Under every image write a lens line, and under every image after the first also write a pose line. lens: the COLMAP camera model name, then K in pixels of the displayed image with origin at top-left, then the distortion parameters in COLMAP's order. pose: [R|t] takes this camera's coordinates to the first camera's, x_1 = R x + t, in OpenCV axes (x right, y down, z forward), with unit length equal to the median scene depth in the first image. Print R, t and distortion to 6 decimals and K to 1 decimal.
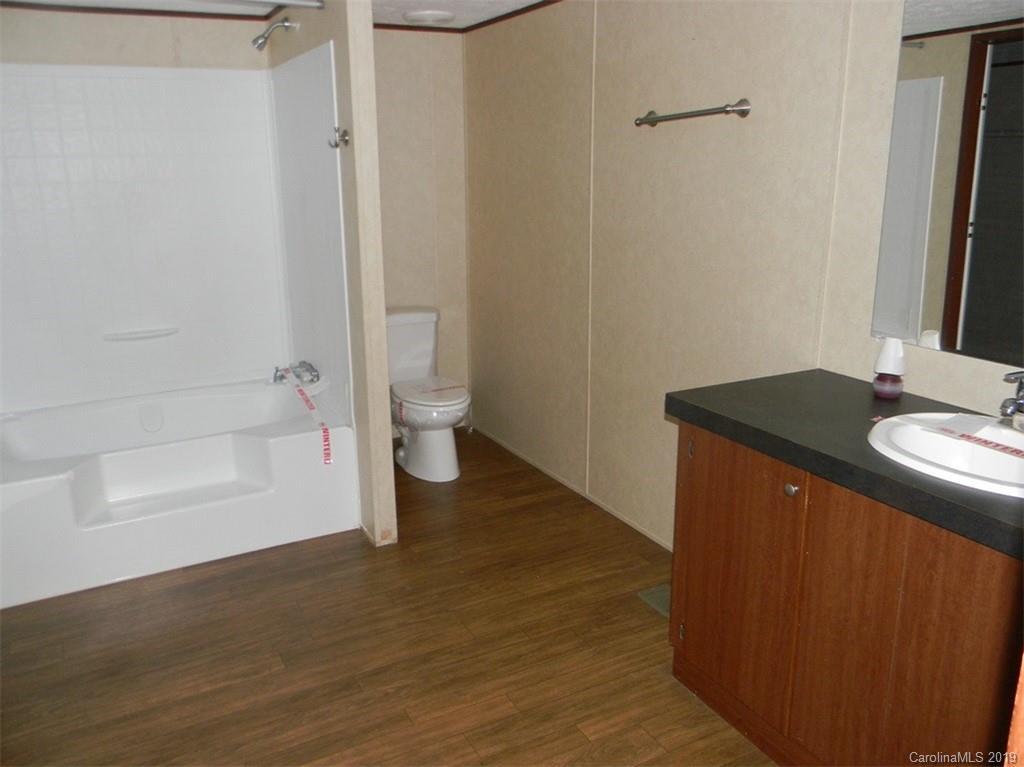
lens RADIAL K [[817.3, 0, 510.7], [0, 817.3, 382.2], [0, 0, 1]] dist [-0.009777, -0.007646]
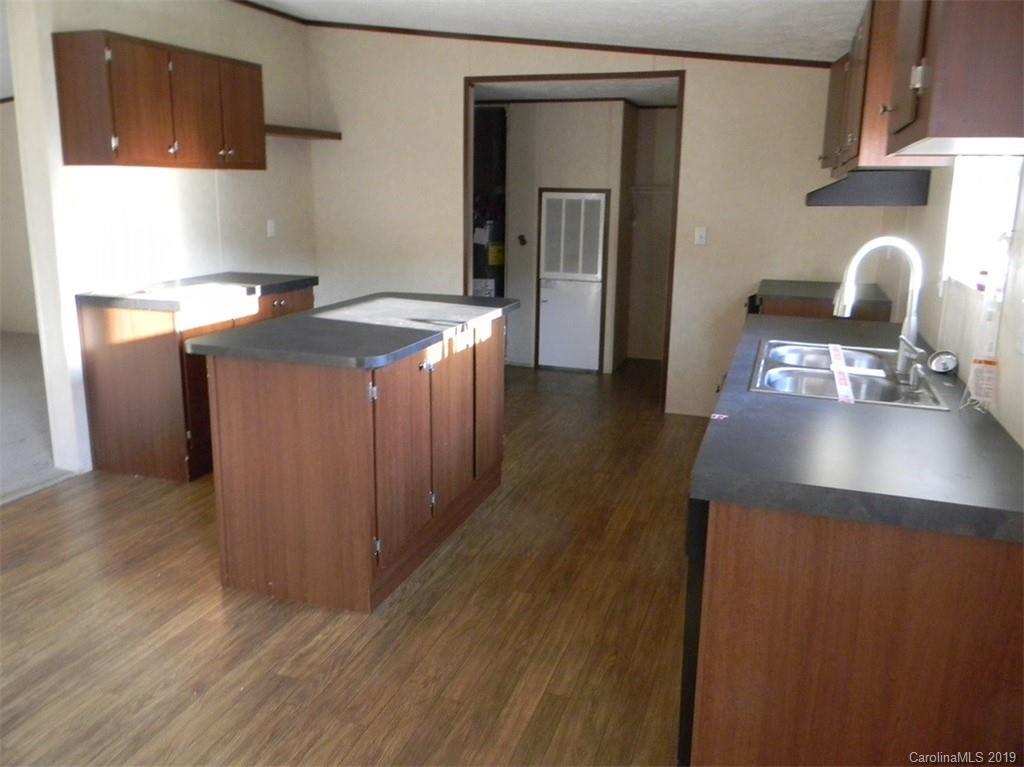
lens RADIAL K [[817.3, 0, 513.1], [0, 817.3, 386.3], [0, 0, 1]] dist [-0.009777, -0.007646]
pose [[-0.736447, 0.159782, -0.657355, 0.114556], [-0.185238, 0.886940, 0.423112, -0.455655], [0.650640, 0.433367, -0.623587, 1.719638]]
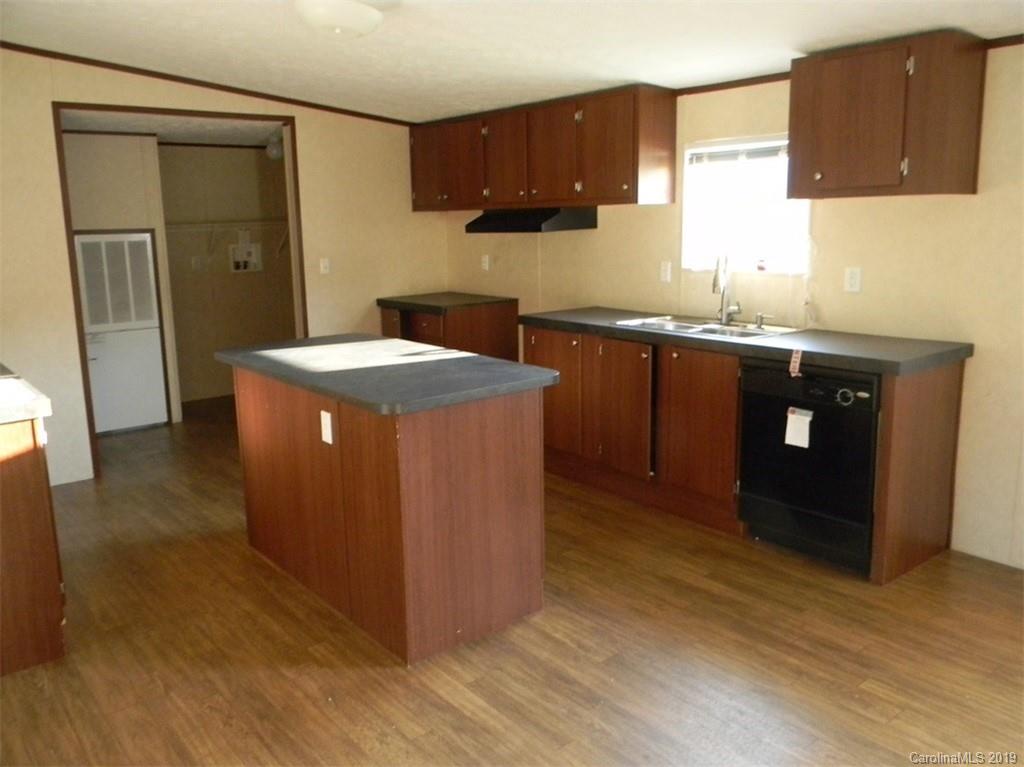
lens RADIAL K [[817.3, 0, 510.8], [0, 817.3, 377.7], [0, 0, 1]] dist [-0.009777, -0.007646]
pose [[0.183149, 0.195559, -0.963438, 0.719754], [-0.244707, 0.958237, 0.147985, -0.160014], [0.952142, 0.208656, 0.223354, 0.574675]]
